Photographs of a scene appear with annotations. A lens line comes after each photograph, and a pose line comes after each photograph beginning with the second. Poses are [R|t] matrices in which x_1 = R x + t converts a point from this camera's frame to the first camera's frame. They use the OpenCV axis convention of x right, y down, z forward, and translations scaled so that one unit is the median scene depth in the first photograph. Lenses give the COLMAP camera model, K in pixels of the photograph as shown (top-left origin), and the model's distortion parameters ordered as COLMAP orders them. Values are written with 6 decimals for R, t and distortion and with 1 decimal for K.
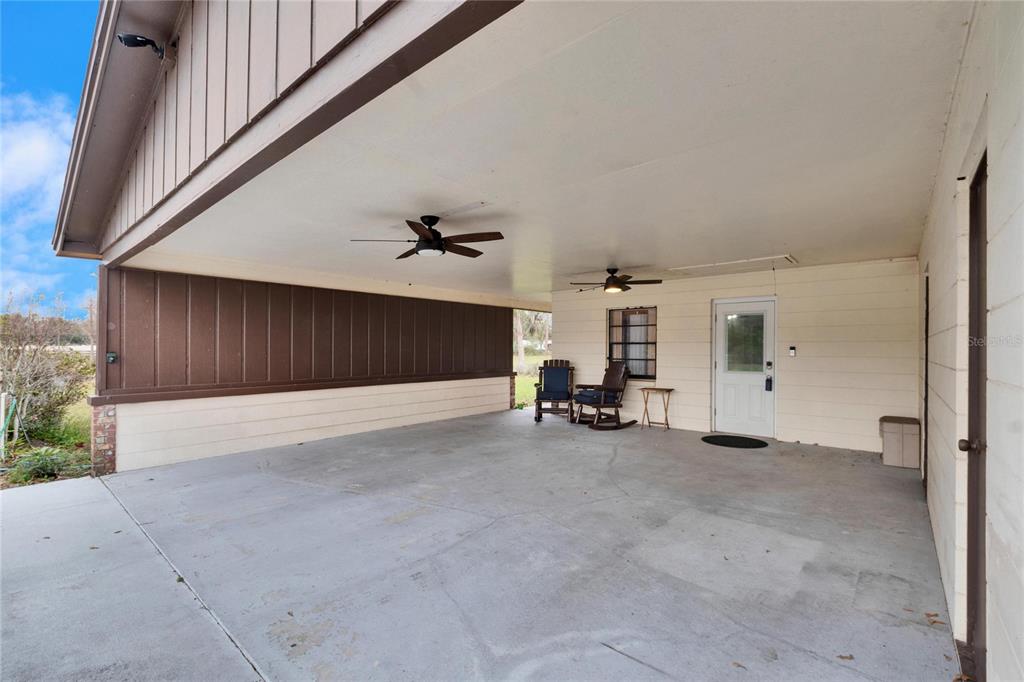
lens RADIAL K [[449.6, 0, 512.0], [0, 449.6, 341.0], [0, 0, 1]] dist [-0.000626, -0.000004]
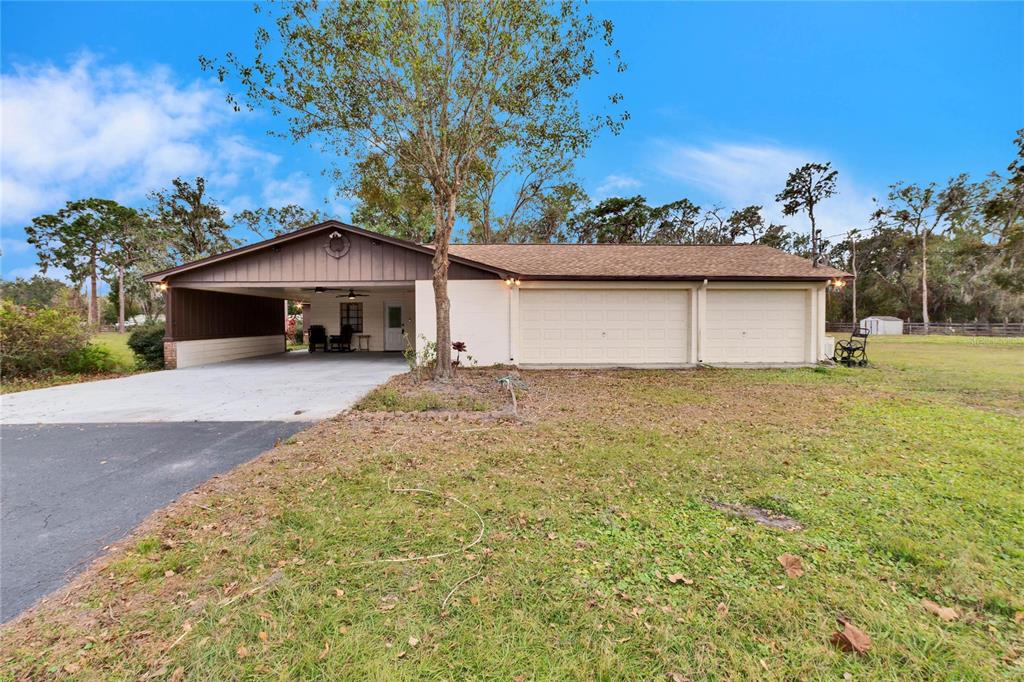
lens RADIAL K [[449.6, 0, 512.0], [0, 449.6, 341.0], [0, 0, 1]] dist [-0.000626, -0.000004]
pose [[0.727274, -0.035632, 0.685421, -0.818625], [-0.004518, 0.998381, 0.056696, -0.011148], [-0.686332, -0.044331, 0.725936, -1.427769]]
